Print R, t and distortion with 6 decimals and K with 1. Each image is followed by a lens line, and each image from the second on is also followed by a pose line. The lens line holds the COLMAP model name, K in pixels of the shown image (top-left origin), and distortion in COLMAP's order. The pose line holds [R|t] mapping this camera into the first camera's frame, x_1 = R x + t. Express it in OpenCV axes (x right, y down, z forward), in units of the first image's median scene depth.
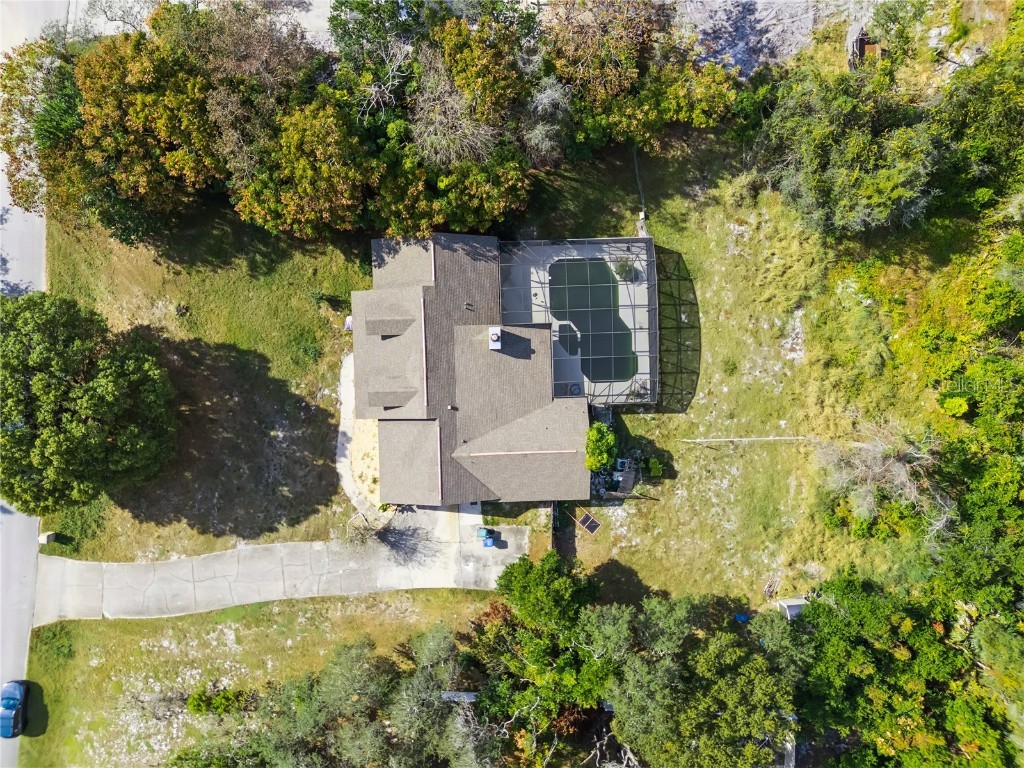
lens RADIAL K [[785.8, 0, 509.1], [0, 785.8, 384.4], [0, 0, 1]] dist [0.058416, -0.061556]
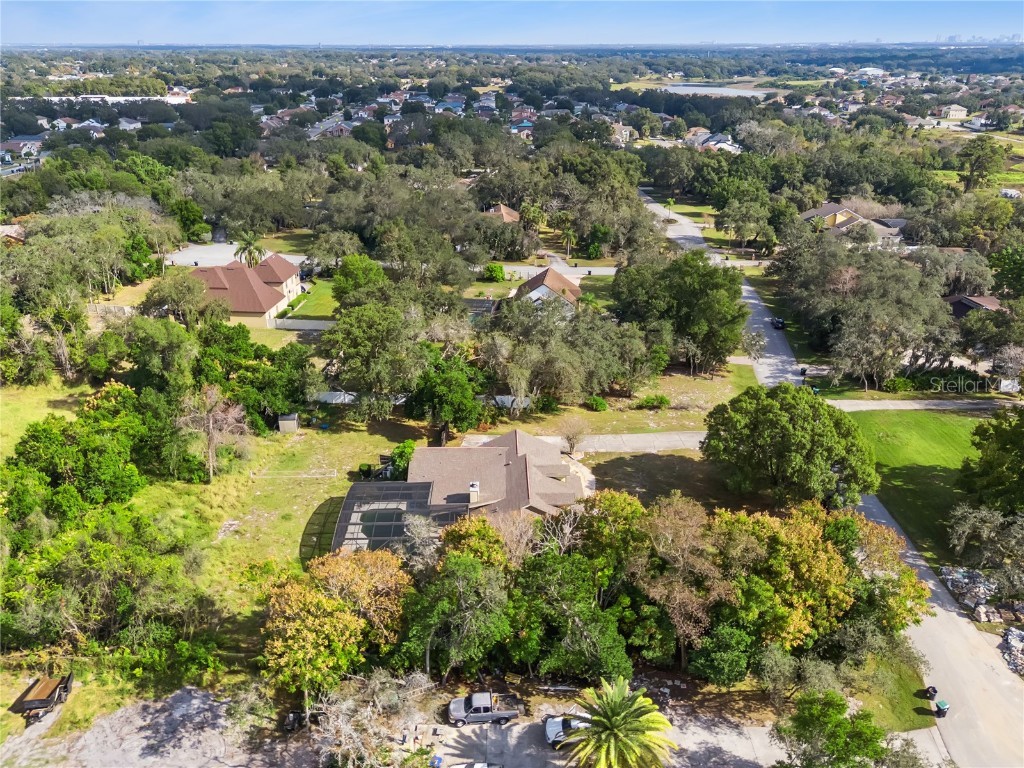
lens RADIAL K [[785.8, 0, 507.1], [0, 785.8, 386.7], [0, 0, 1]] dist [0.058416, -0.061556]
pose [[-0.999402, -0.034357, 0.003944, -0.066005], [0.017756, -0.411908, 0.911052, -1.076669], [-0.029676, 0.910577, 0.412272, 0.290098]]
